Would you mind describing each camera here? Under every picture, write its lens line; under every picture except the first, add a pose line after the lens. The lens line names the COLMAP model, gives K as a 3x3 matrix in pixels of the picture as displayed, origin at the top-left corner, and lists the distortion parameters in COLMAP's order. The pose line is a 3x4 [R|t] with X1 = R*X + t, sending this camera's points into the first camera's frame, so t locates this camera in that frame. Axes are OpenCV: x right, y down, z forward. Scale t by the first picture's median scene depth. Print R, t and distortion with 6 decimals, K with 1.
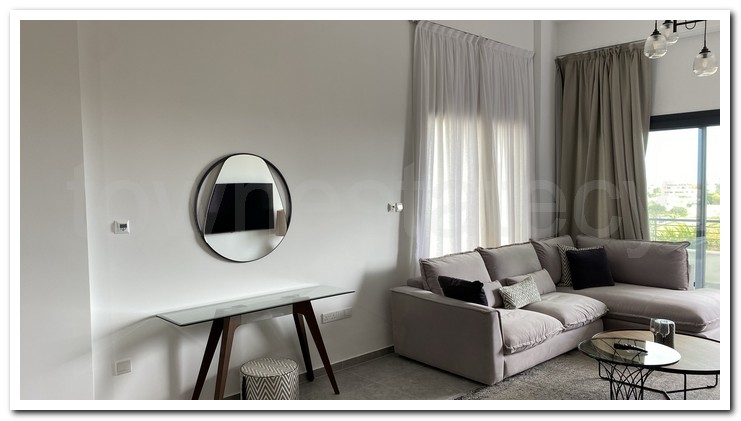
lens RADIAL K [[533.6, 0, 366.6], [0, 533.6, 217.2], [0, 0, 1]] dist [0.032115, -0.030055]
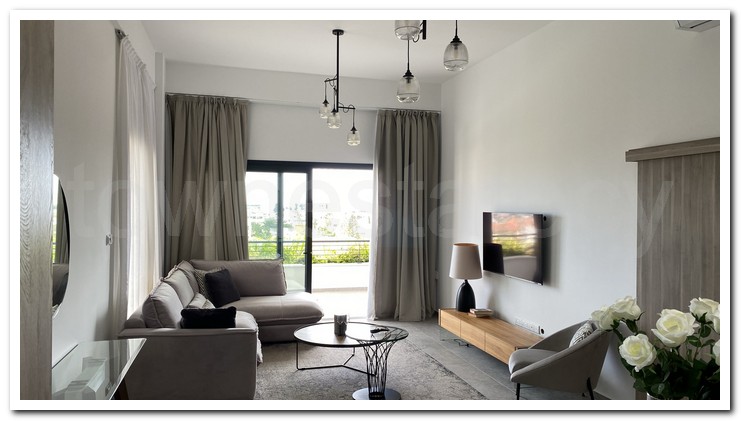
lens RADIAL K [[533.6, 0, 364.6], [0, 533.6, 209.6], [0, 0, 1]] dist [0.032115, -0.030055]
pose [[0.461227, 0.013310, 0.887182, -0.629197], [0.034695, 0.998852, -0.033023, -0.030308], [-0.886604, 0.046012, 0.460236, 0.271899]]
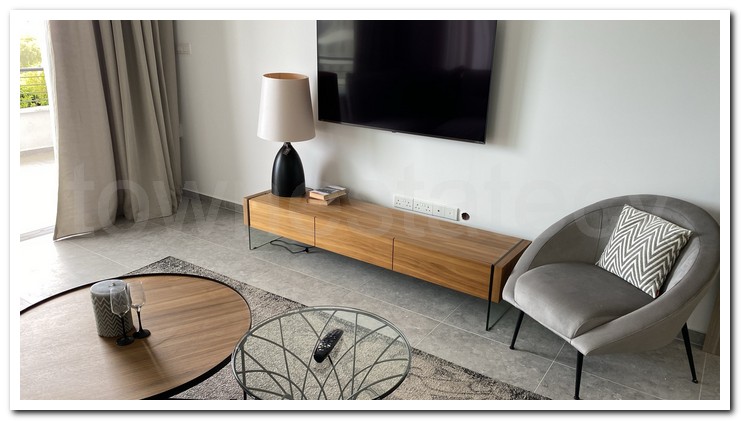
lens RADIAL K [[533.6, 0, 363.8], [0, 533.6, 216.2], [0, 0, 1]] dist [0.032115, -0.030055]
pose [[-0.230673, -0.324304, 0.917397, 0.052892], [0.047500, 0.937946, 0.343512, -0.046905], [-0.971871, 0.122815, -0.200954, 0.832151]]
